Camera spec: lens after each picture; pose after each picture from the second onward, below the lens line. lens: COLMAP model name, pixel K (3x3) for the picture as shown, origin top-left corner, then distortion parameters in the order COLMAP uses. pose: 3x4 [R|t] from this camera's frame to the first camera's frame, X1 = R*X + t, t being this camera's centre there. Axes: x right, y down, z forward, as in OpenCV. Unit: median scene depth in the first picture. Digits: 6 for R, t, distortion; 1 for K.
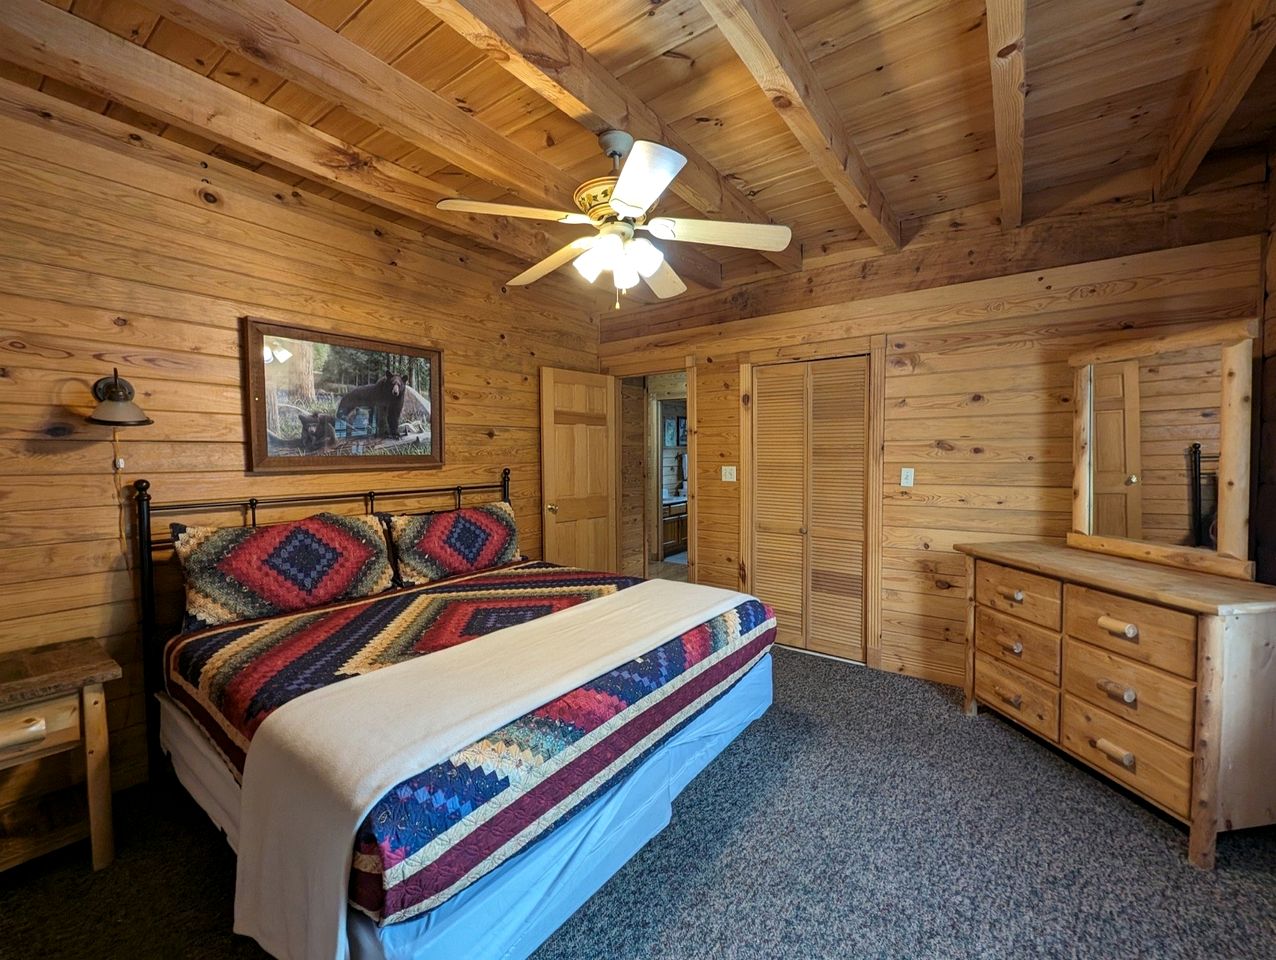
lens RADIAL K [[527.8, 0, 636.8], [0, 527.8, 473.8], [0, 0, 1]] dist [-0.000079, 0.000002]
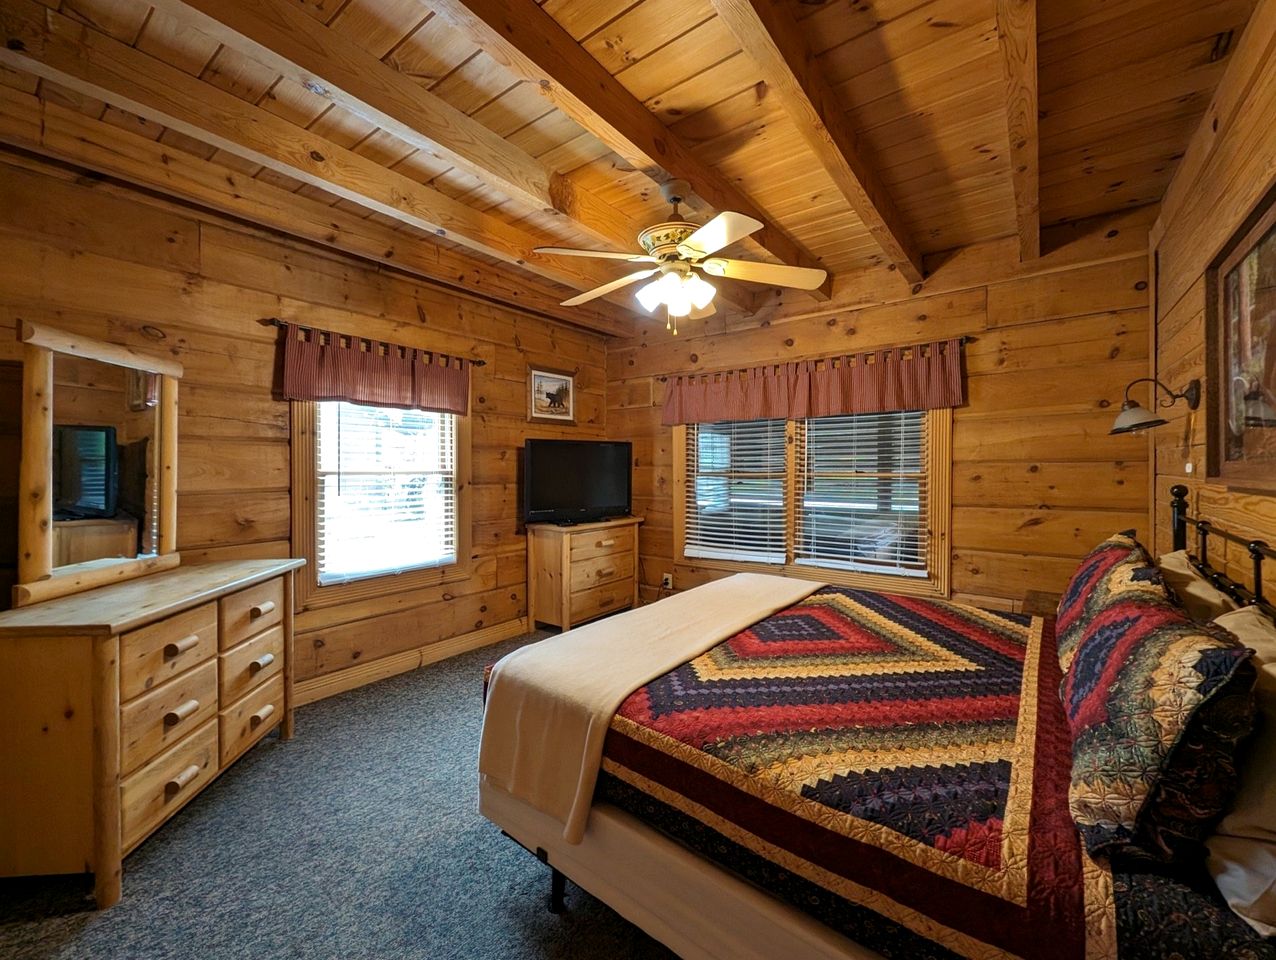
lens RADIAL K [[527.8, 0, 639.3], [0, 527.8, 469.9], [0, 0, 1]] dist [-0.000079, 0.000002]
pose [[-0.999695, 0.007665, 0.023462, 0.017217], [0.008600, 0.999162, 0.040011, -0.064337], [-0.023136, 0.040201, -0.998924, 1.905440]]
